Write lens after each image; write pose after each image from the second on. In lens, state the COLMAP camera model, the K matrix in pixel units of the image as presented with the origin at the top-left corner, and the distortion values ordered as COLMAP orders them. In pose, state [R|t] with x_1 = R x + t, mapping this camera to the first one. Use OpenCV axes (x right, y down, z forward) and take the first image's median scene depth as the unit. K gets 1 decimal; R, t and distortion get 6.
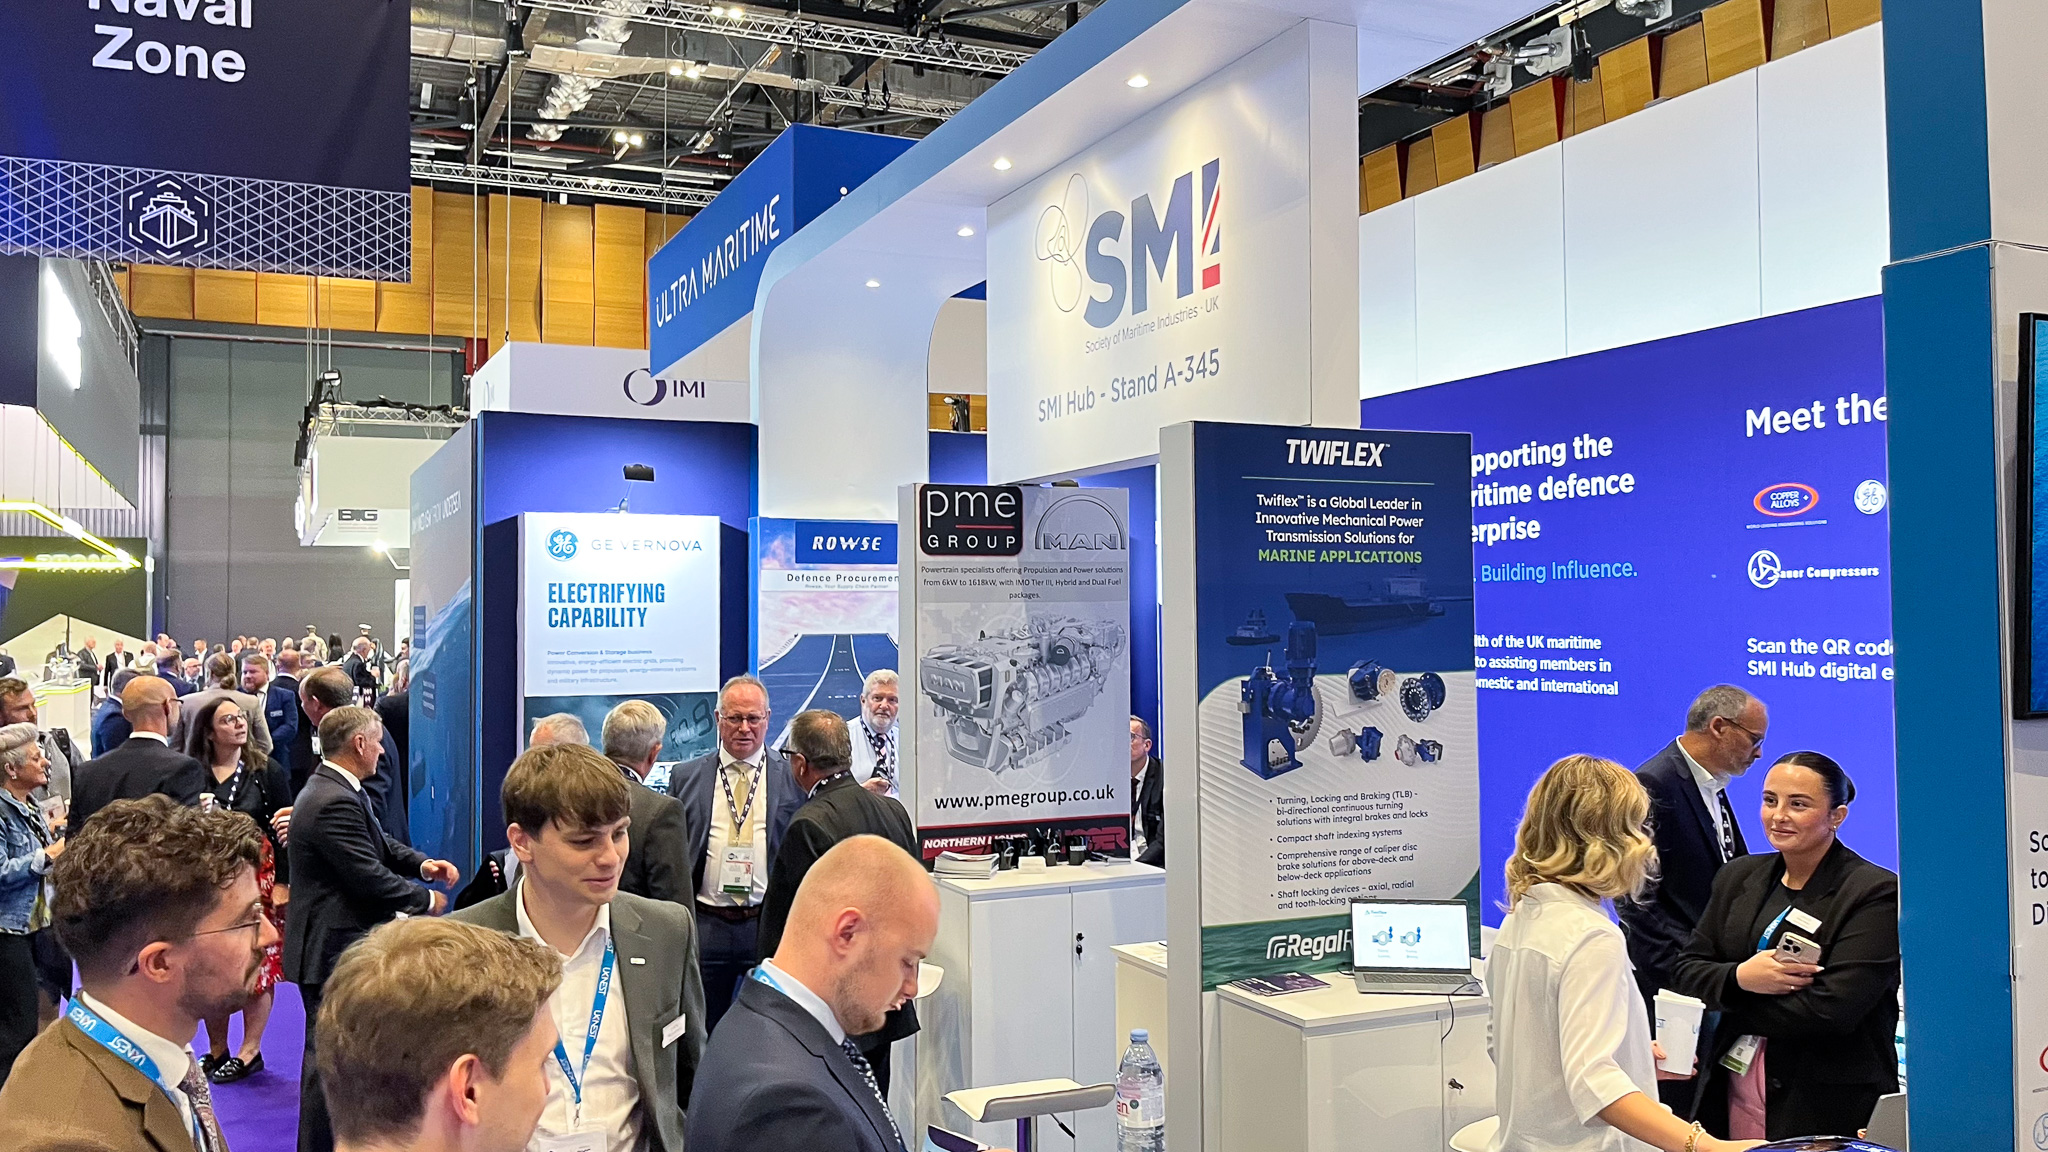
lens RADIAL K [[1672.4, 0, 1026.5], [0, 1672.4, 571.6], [0, 0, 1]] dist [0.089608, -0.003298]
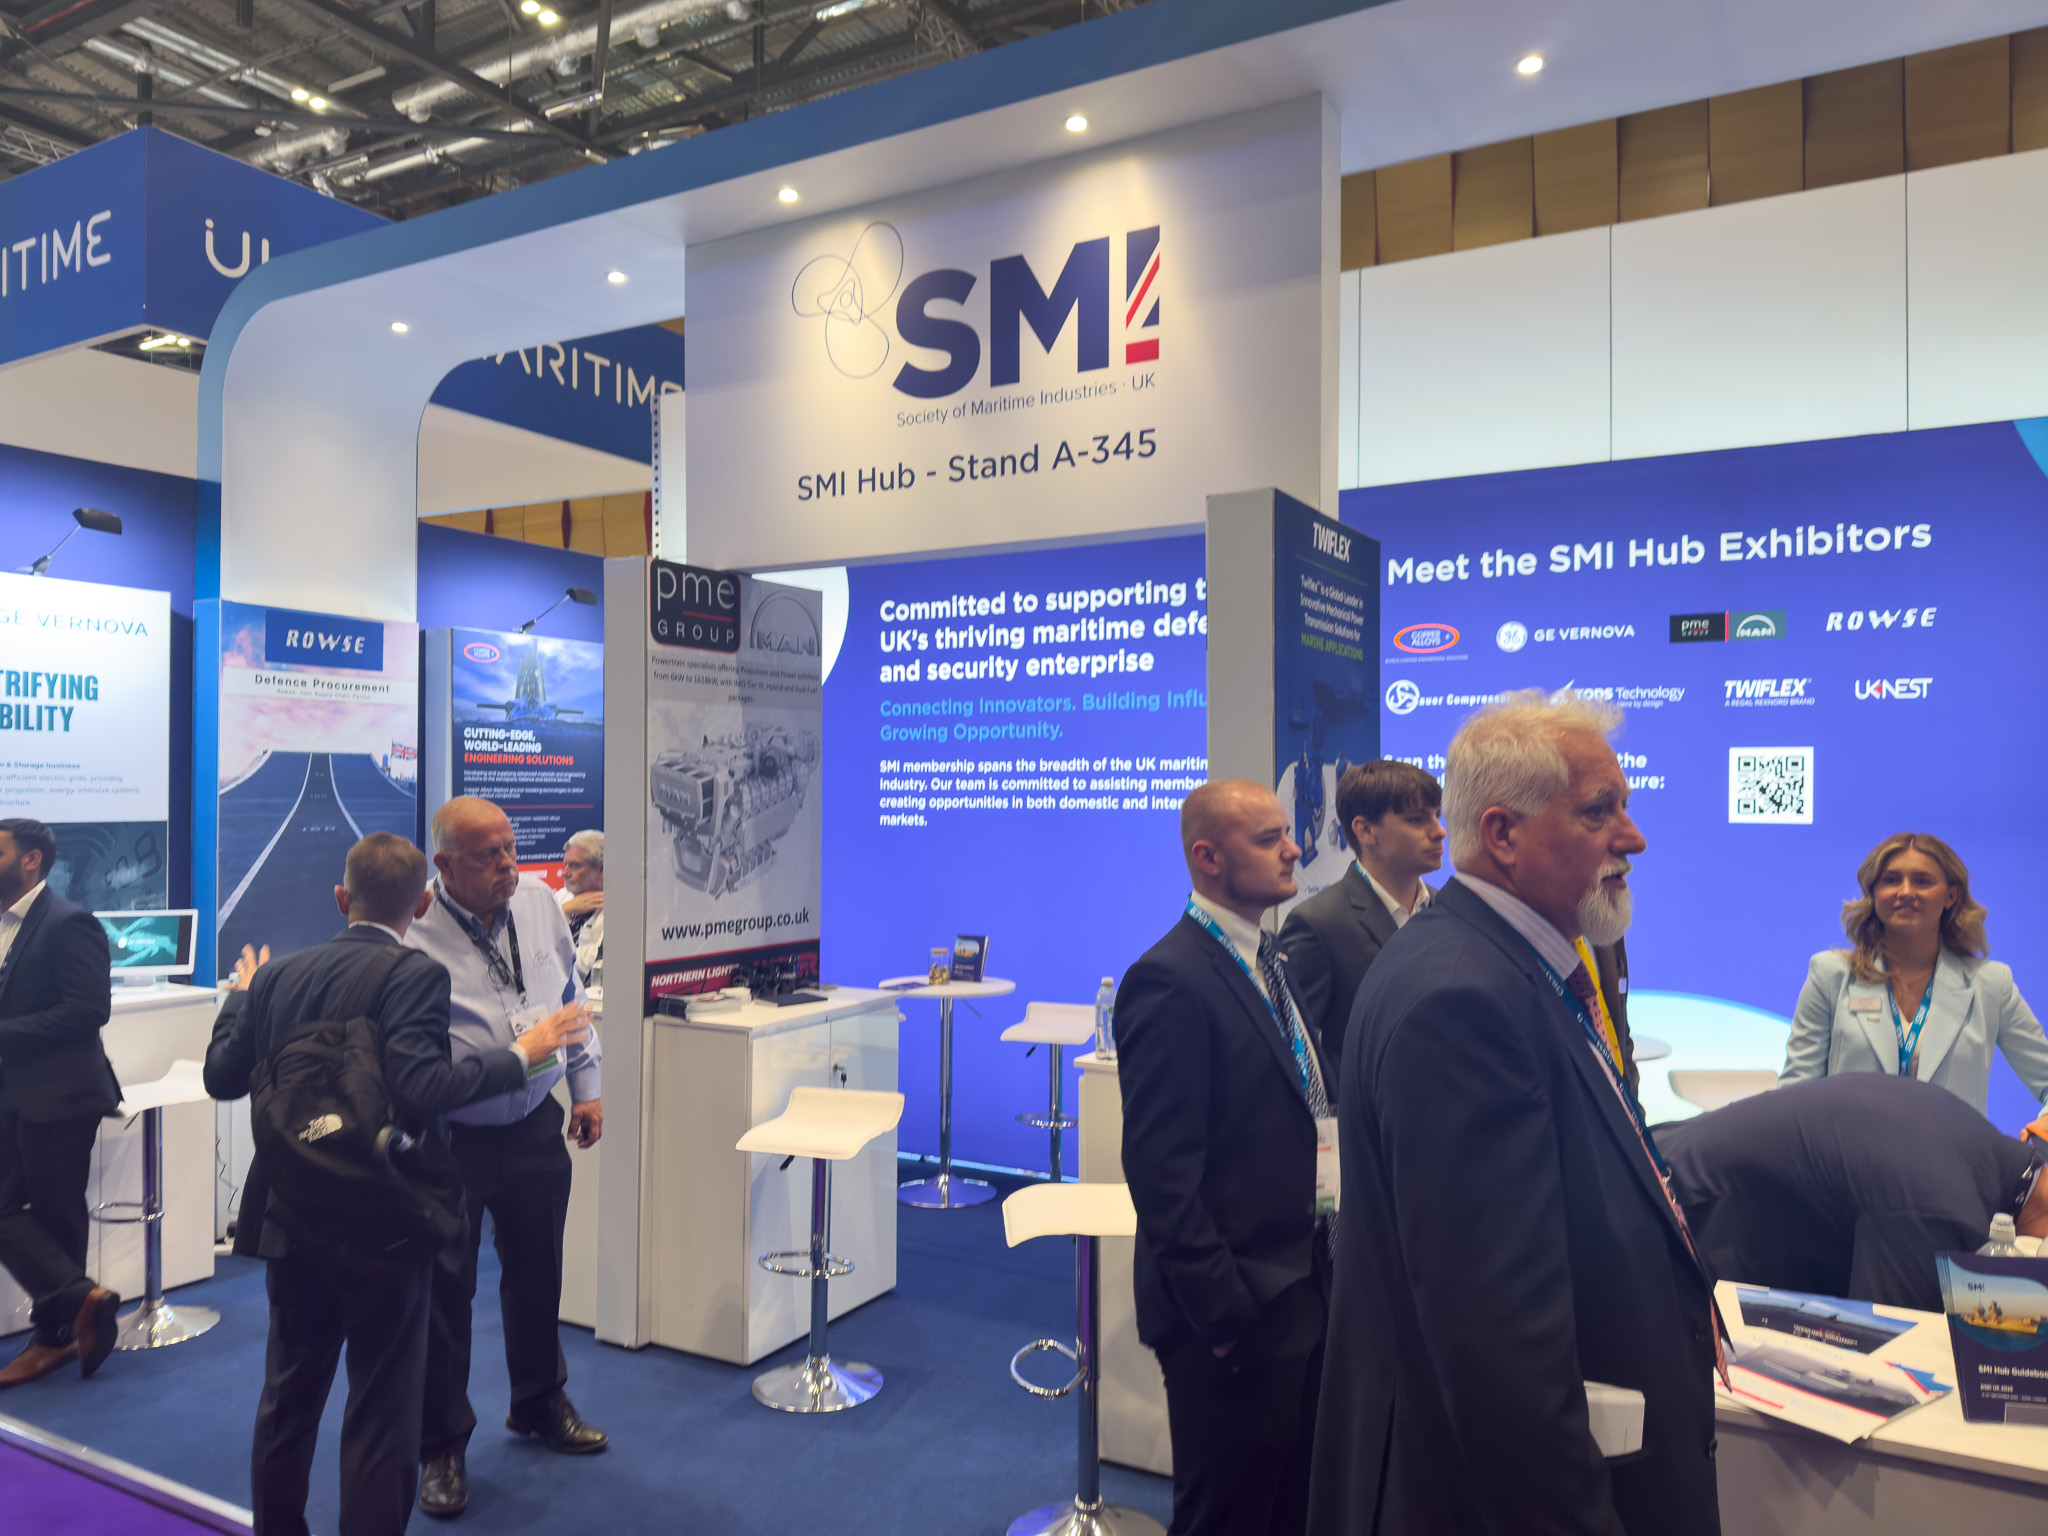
lens RADIAL K [[1470.9, 0, 1040.1], [0, 1470.9, 787.5], [0, 0, 1]] dist [0.076334, -0.065113]
pose [[0.823160, 0.010472, 0.567713, -0.315476], [-0.025174, 0.999520, 0.018064, 0.043477], [-0.567252, -0.029161, 0.823028, 0.261298]]
